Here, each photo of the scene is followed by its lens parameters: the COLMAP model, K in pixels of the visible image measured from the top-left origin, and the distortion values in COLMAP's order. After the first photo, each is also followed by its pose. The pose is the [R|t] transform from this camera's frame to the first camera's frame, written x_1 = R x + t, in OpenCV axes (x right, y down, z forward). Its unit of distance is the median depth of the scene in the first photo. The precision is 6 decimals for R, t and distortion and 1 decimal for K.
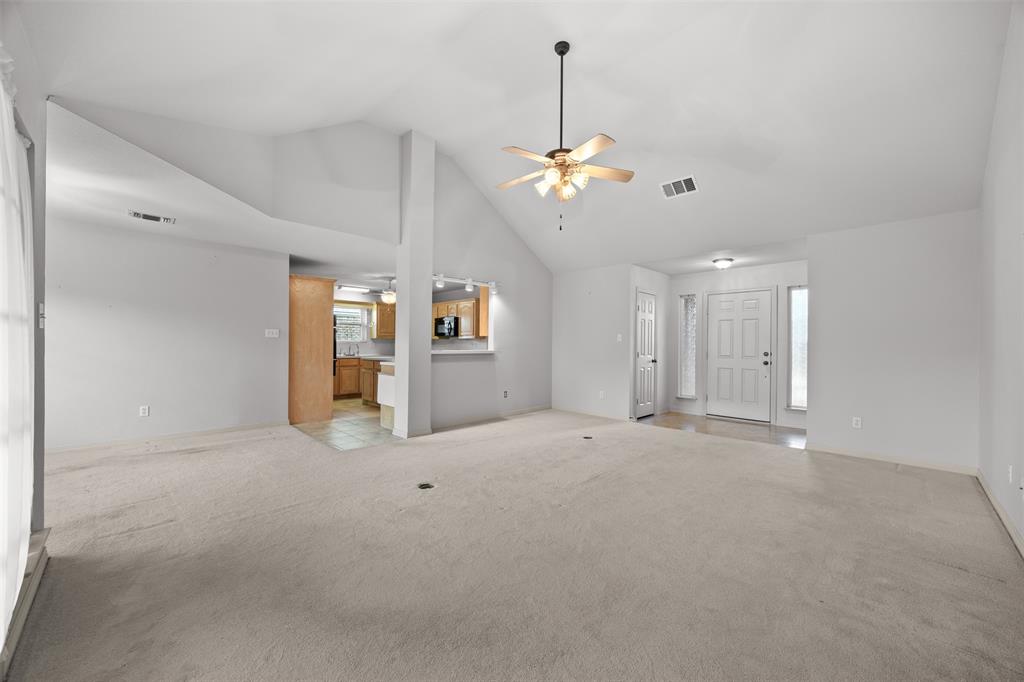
lens RADIAL K [[390.6, 0, 510.9], [0, 390.6, 340.0], [0, 0, 1]] dist [-0.000848, -0.000027]
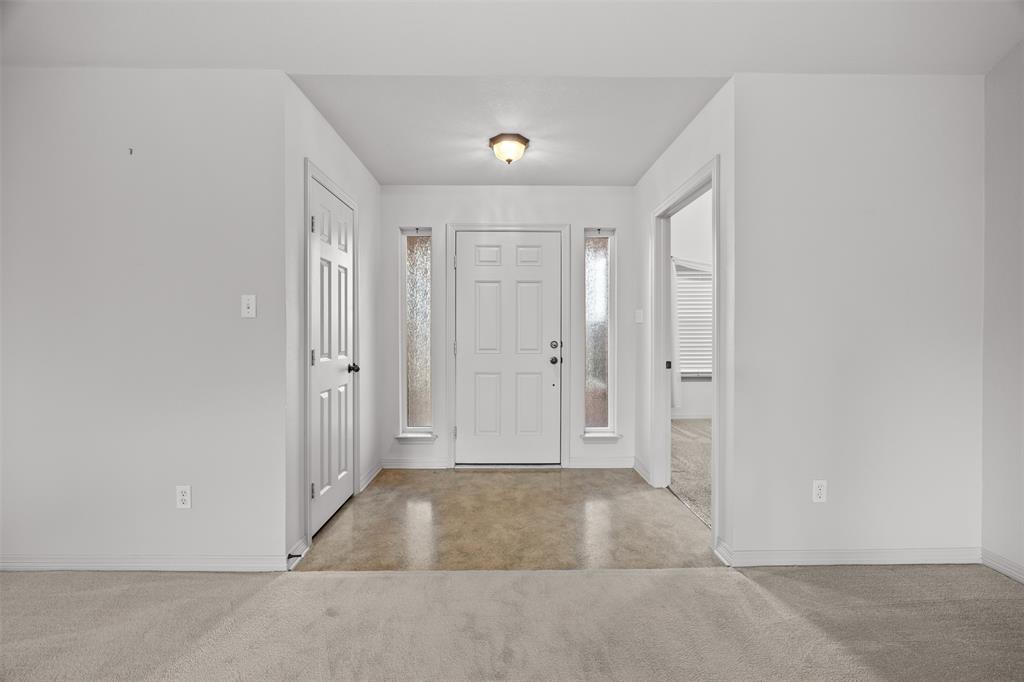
lens RADIAL K [[390.6, 0, 510.9], [0, 390.6, 340.0], [0, 0, 1]] dist [-0.000848, -0.000027]
pose [[0.694875, -0.022968, 0.718764, 0.191105], [-0.002312, 0.999413, 0.034172, 0.009546], [-0.719127, -0.025407, 0.694414, 0.608586]]
